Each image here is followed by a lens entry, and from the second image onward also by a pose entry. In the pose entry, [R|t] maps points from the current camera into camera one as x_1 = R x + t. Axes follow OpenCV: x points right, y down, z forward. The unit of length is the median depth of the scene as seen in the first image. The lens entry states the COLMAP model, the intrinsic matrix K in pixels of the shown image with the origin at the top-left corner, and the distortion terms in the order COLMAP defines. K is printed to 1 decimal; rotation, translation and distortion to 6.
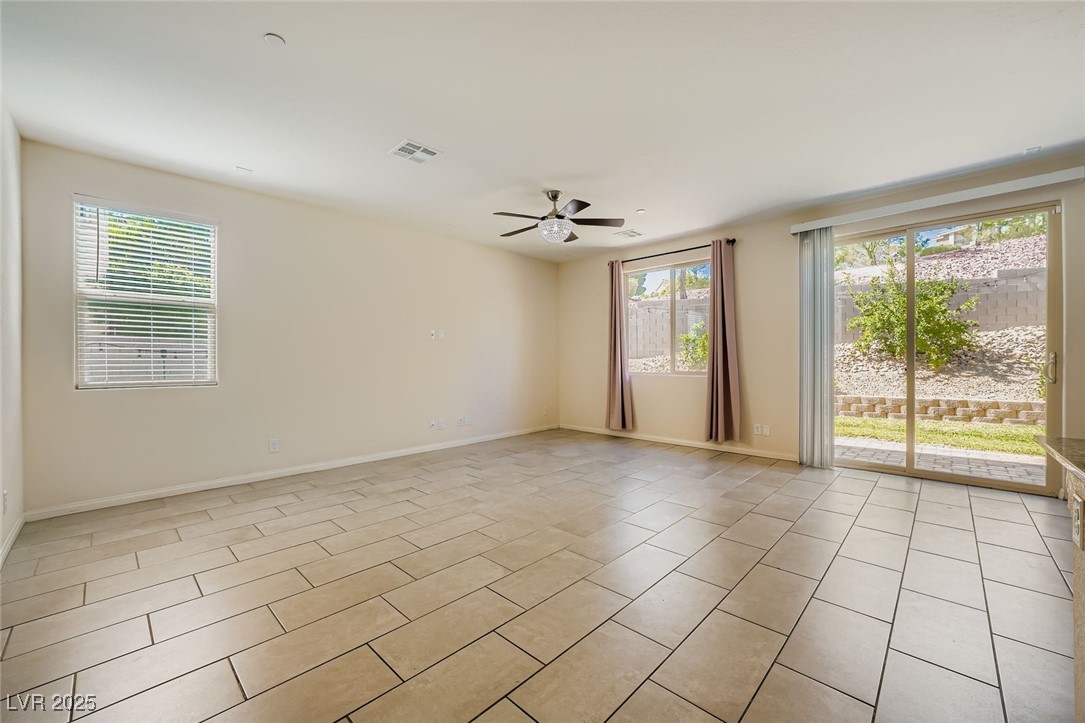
lens RADIAL K [[425.3, 0, 542.5], [0, 425.3, 361.5], [0, 0, 1]] dist [0.067304, 0.000082]
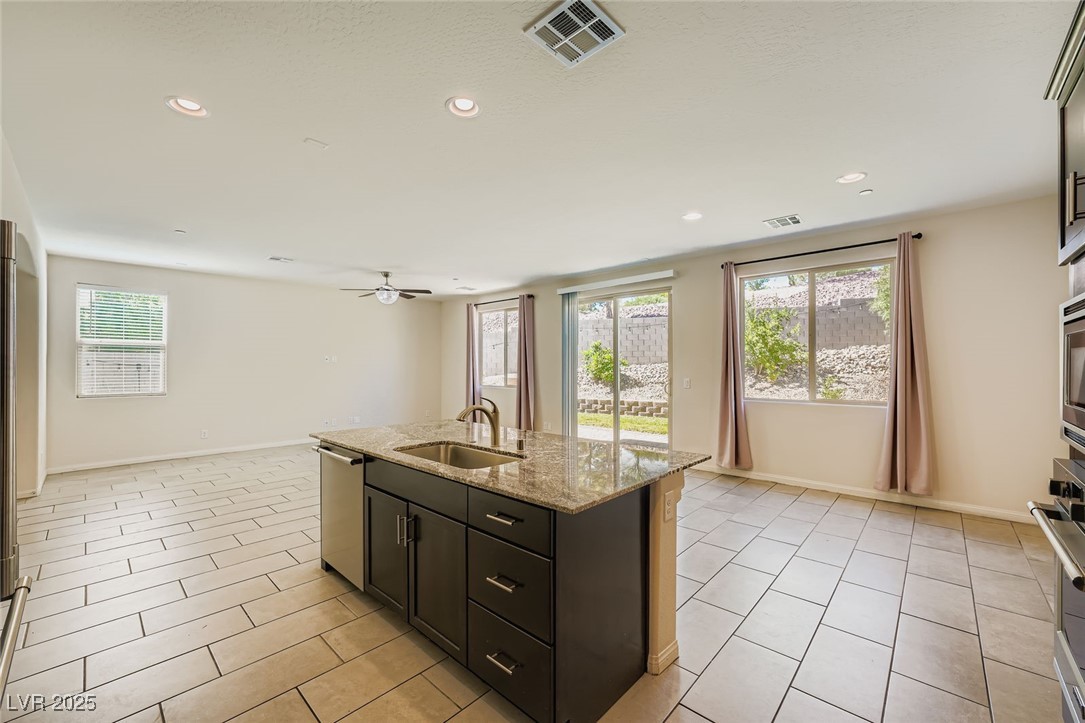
lens RADIAL K [[430.5, 0, 541.4], [0, 430.5, 365.6], [0, 0, 1]] dist [0.018153, 0.025743]
pose [[0.999902, -0.002040, 0.013836, 0.505476], [0.002201, 0.999930, -0.011628, -0.026598], [-0.013811, 0.011657, 0.999837, -0.521114]]
